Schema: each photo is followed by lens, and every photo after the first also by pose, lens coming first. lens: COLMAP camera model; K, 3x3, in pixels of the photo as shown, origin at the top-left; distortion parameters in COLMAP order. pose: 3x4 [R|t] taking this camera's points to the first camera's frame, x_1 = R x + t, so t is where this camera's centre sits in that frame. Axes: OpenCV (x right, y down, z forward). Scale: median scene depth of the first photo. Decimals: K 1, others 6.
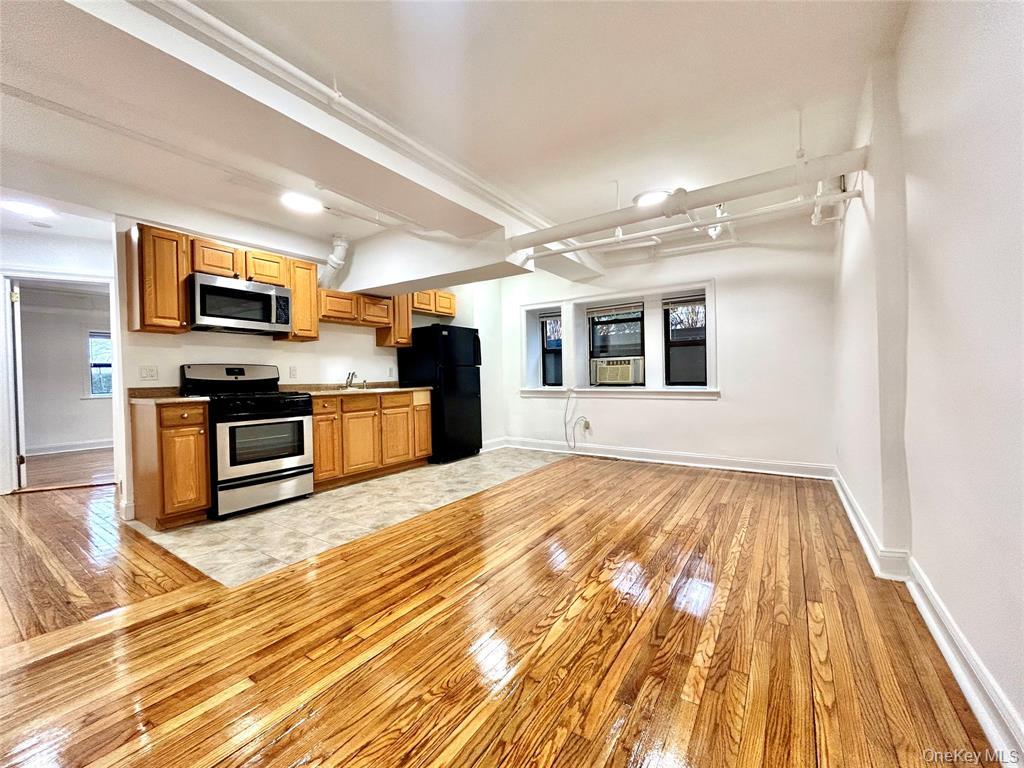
lens RADIAL K [[412.4, 0, 509.4], [0, 412.4, 382.2], [0, 0, 1]] dist [-0.002139, 0.000194]
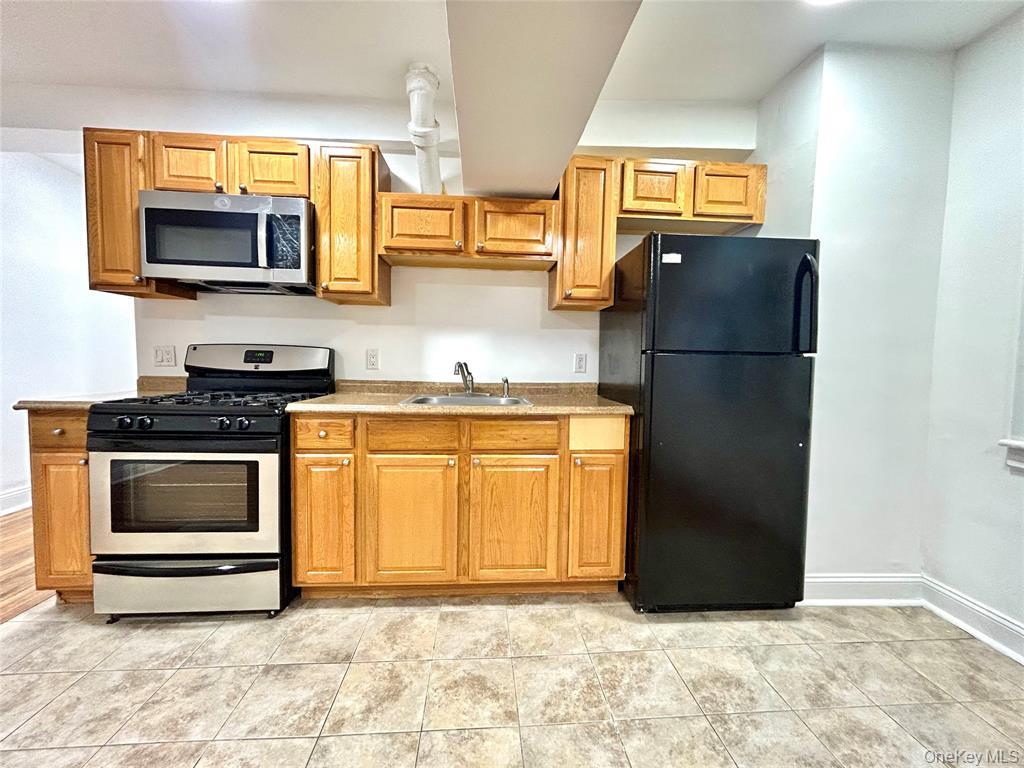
lens RADIAL K [[412.4, 0, 513.1], [0, 412.4, 380.9], [0, 0, 1]] dist [-0.002139, 0.000194]
pose [[0.620893, 0.075255, -0.780274, 0.053351], [-0.041649, 0.997142, 0.063029, -0.043789], [0.782788, -0.006637, 0.622253, 0.913147]]
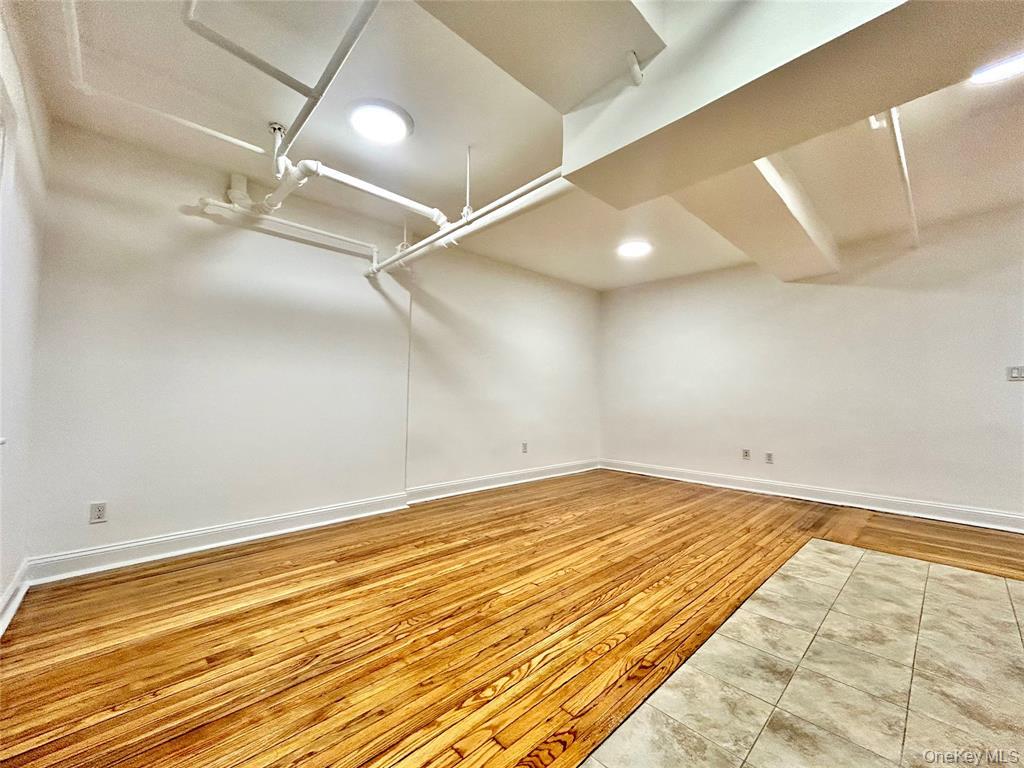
lens RADIAL K [[412.4, 0, 511.9], [0, 412.4, 380.5], [0, 0, 1]] dist [-0.002139, 0.000194]
pose [[-0.975673, 0.022526, 0.218073, 0.017645], [0.015297, 0.999278, -0.034780, -0.012489], [-0.218699, -0.030598, -0.975313, 1.508226]]
